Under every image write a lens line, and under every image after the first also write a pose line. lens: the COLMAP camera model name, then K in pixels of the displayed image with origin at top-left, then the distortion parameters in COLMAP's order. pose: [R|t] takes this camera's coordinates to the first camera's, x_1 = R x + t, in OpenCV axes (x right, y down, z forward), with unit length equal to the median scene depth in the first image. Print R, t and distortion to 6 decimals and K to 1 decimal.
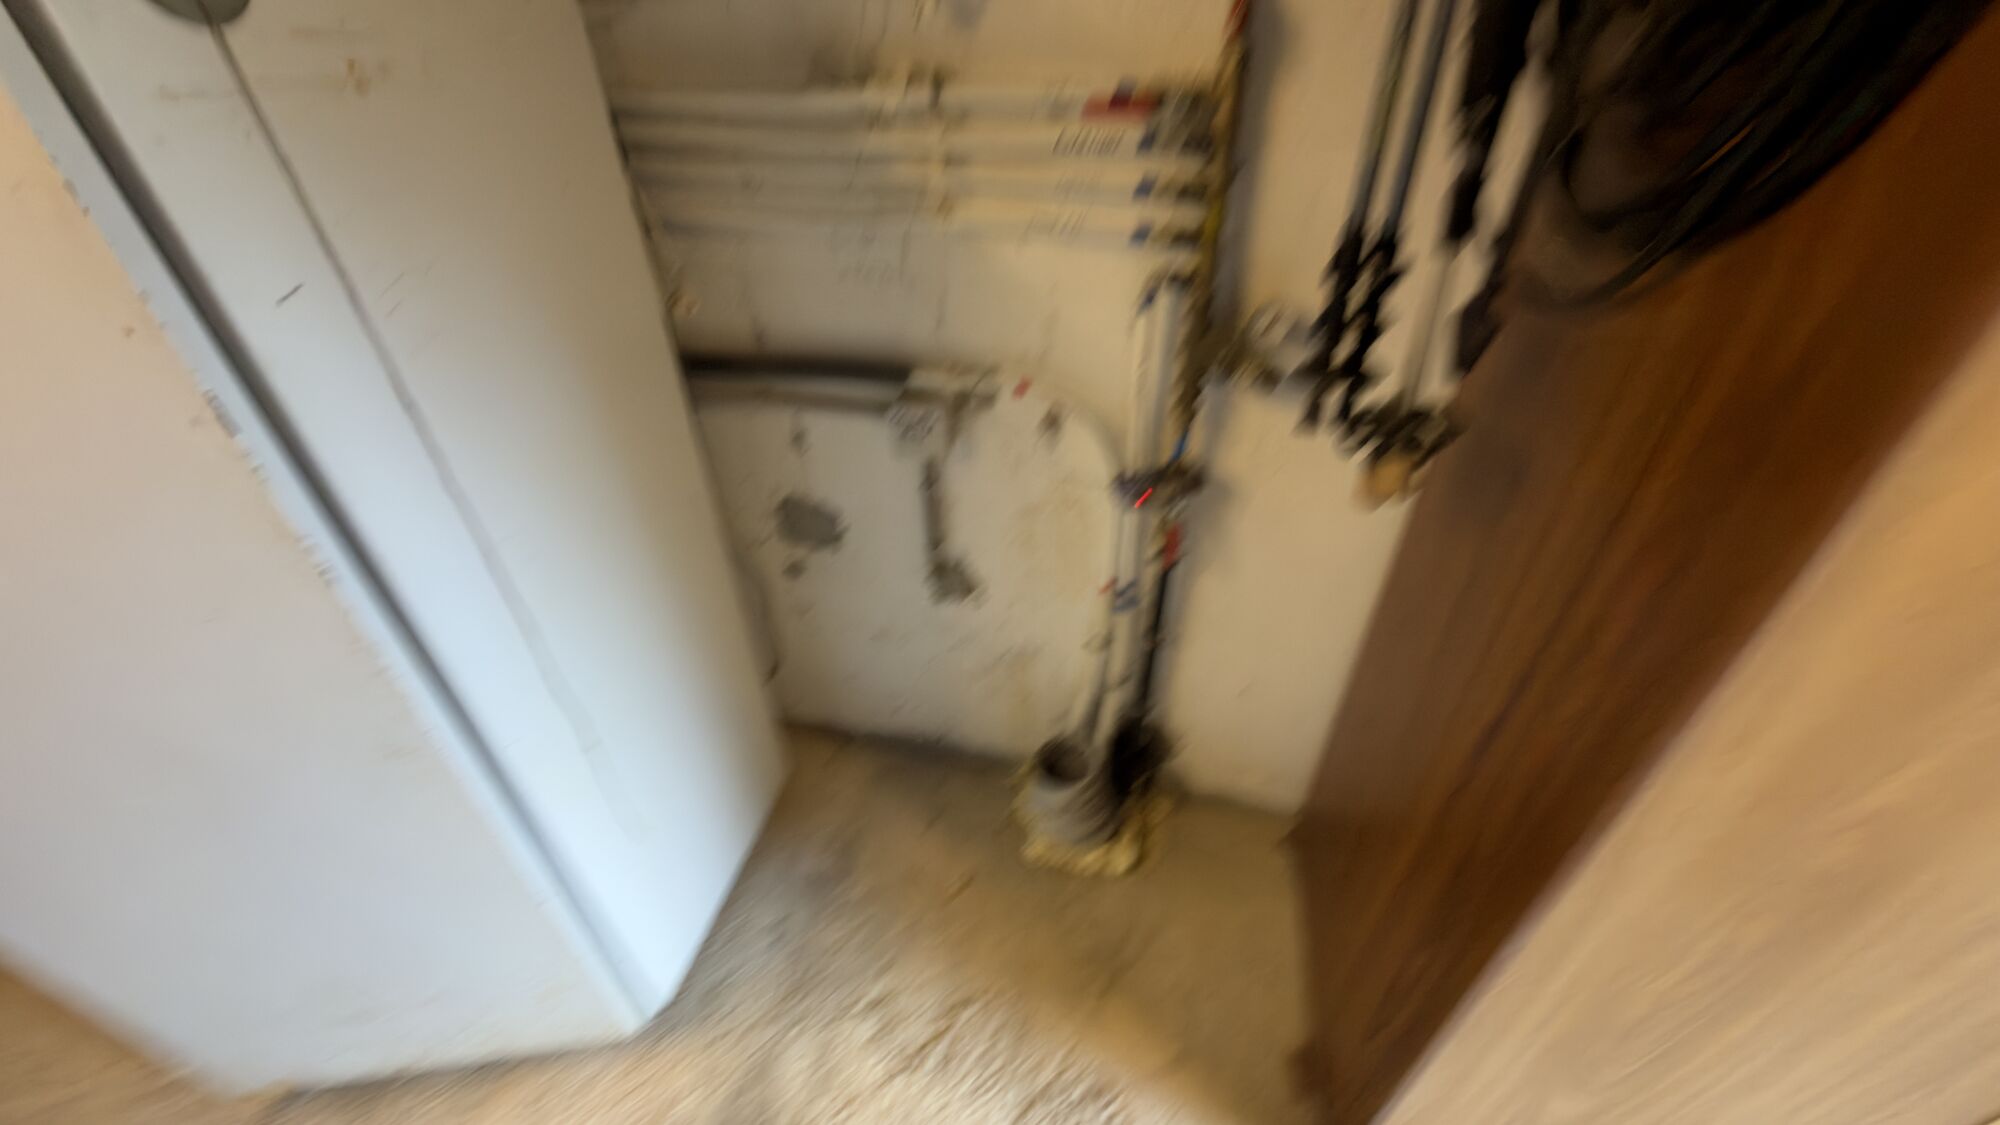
lens RADIAL K [[818.0, 0, 1000.3], [0, 818.0, 564.7], [0, 0, 1]] dist [0.000313, 0.000099]
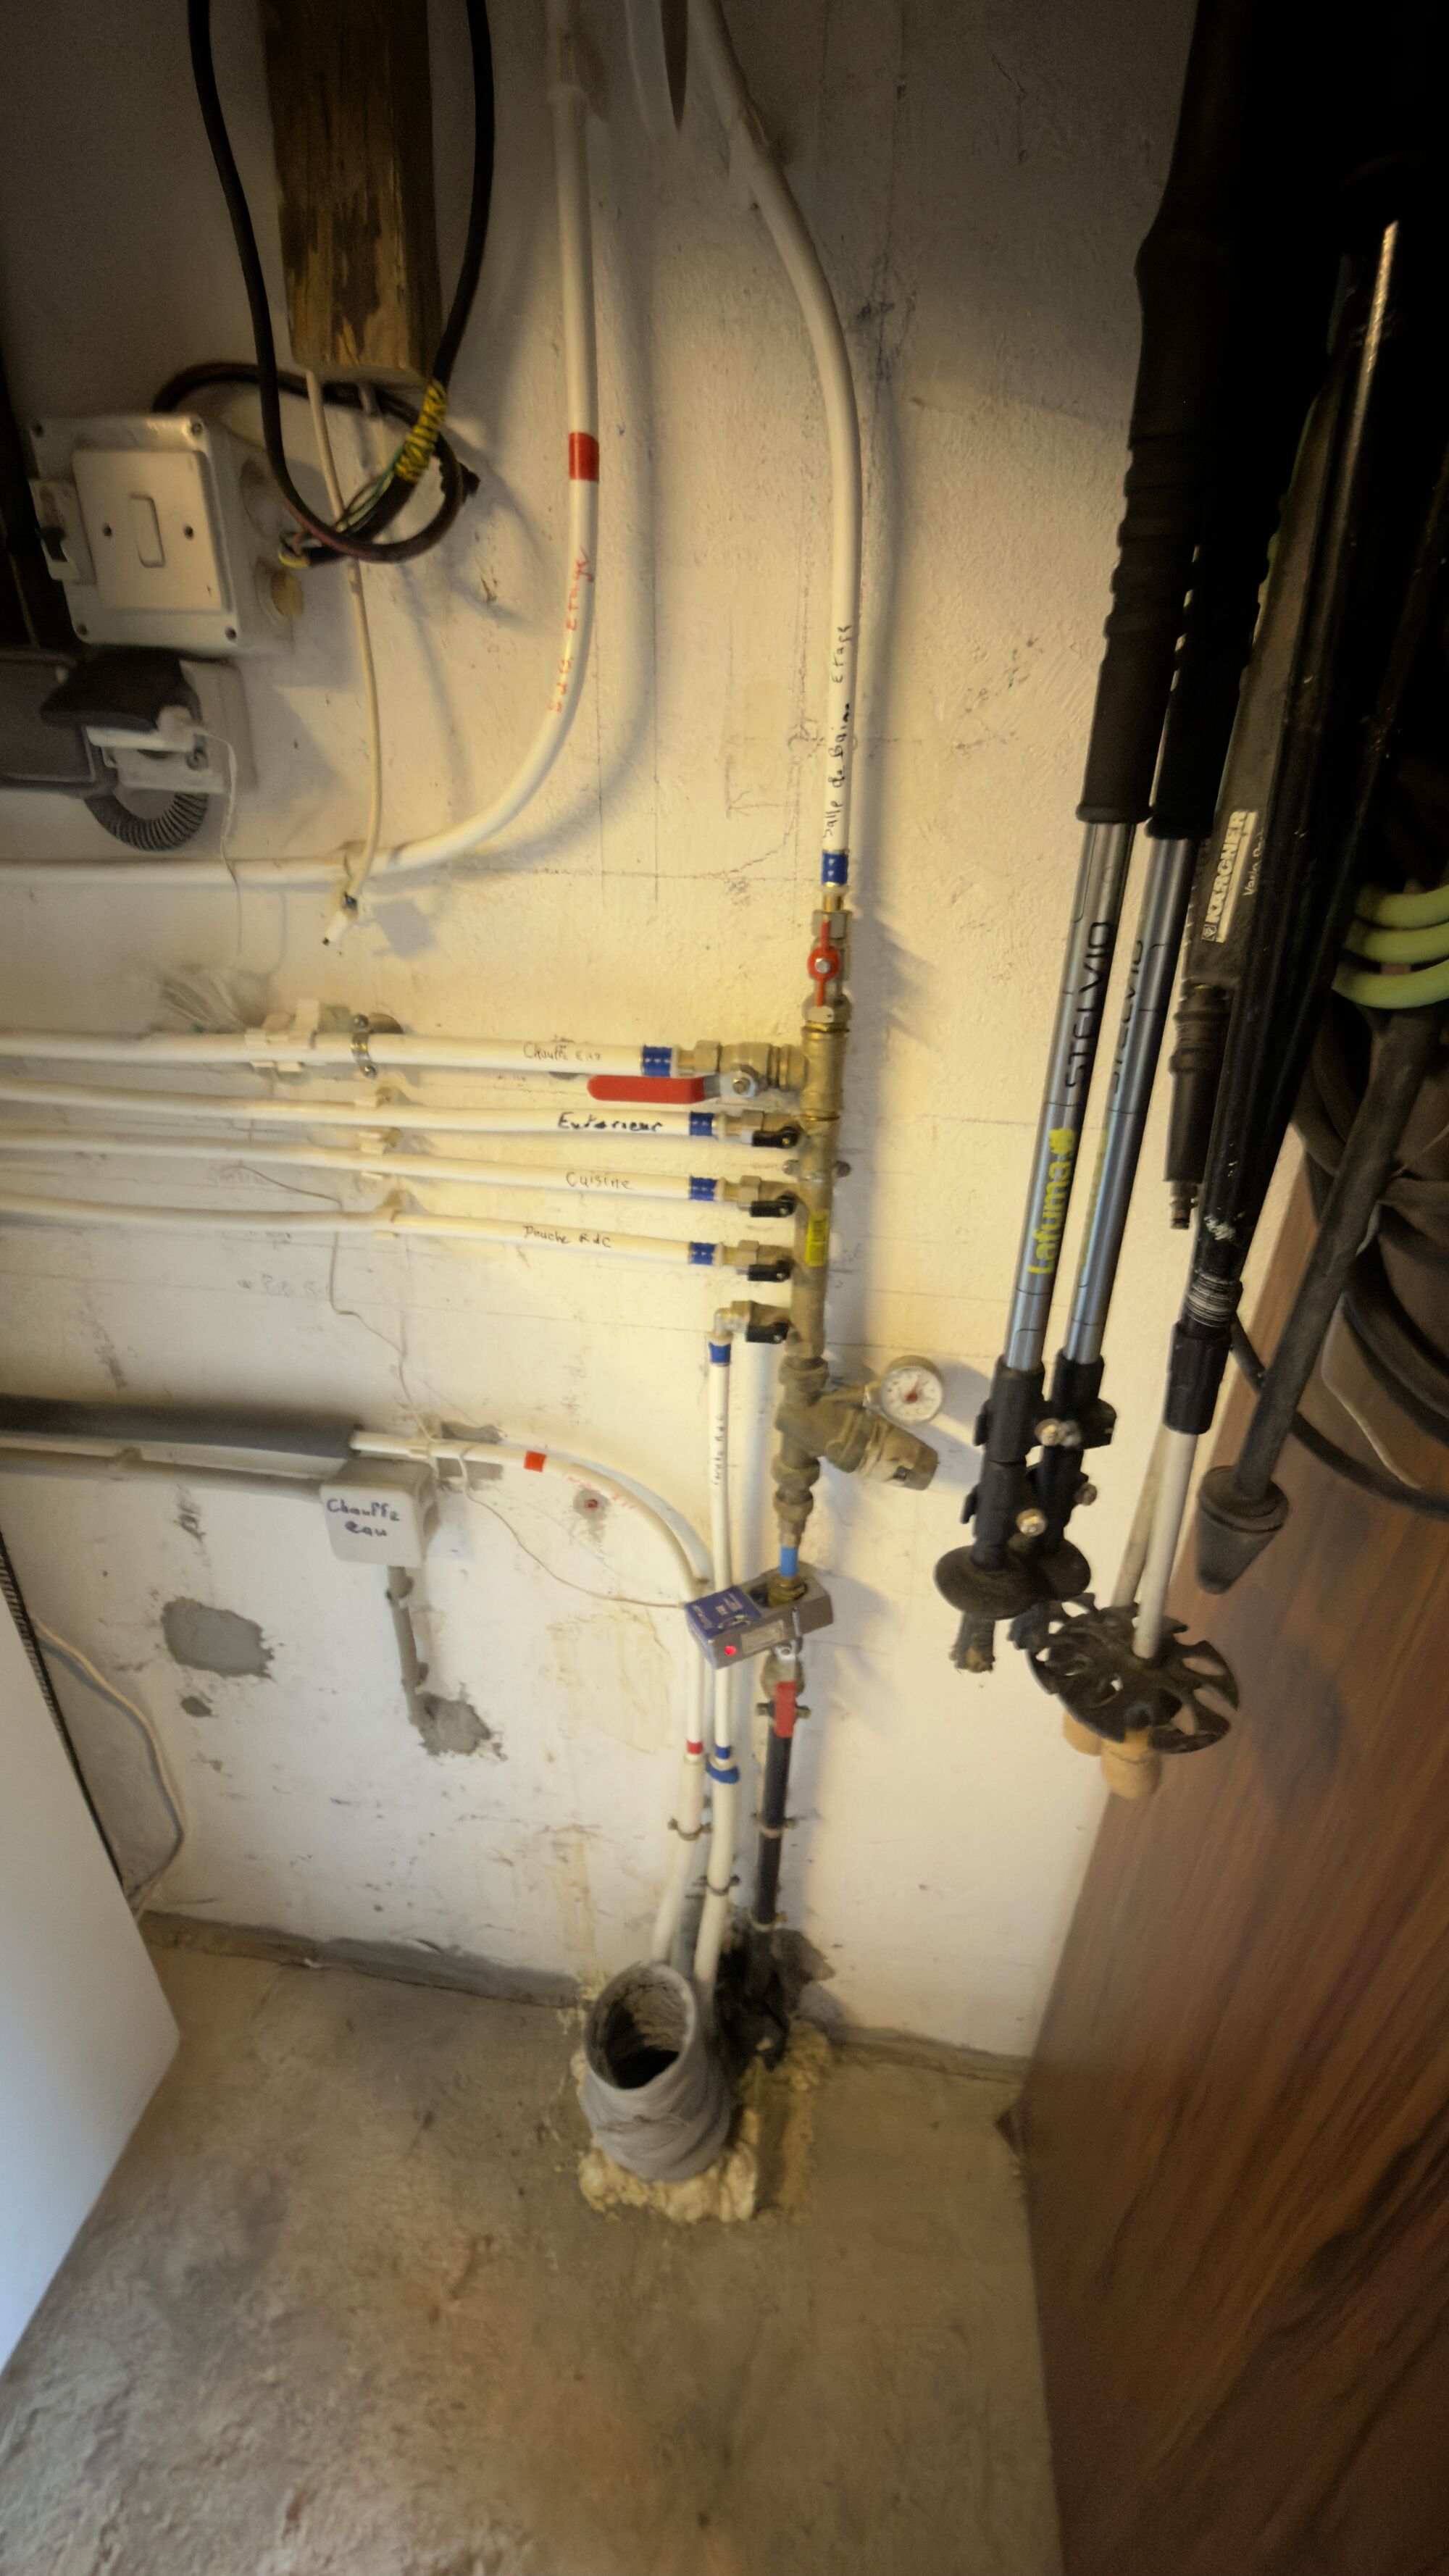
lens RADIAL K [[1053.7, 0, 723.0], [0, 1053.7, 1284.0], [0, 0, 1]] dist [0.000313, 0.000099]
pose [[0.996490, -0.008393, 0.083293, 0.101715], [0.022985, 0.984153, -0.175824, -0.202358], [-0.080498, 0.177121, 0.980892, 0.176442]]
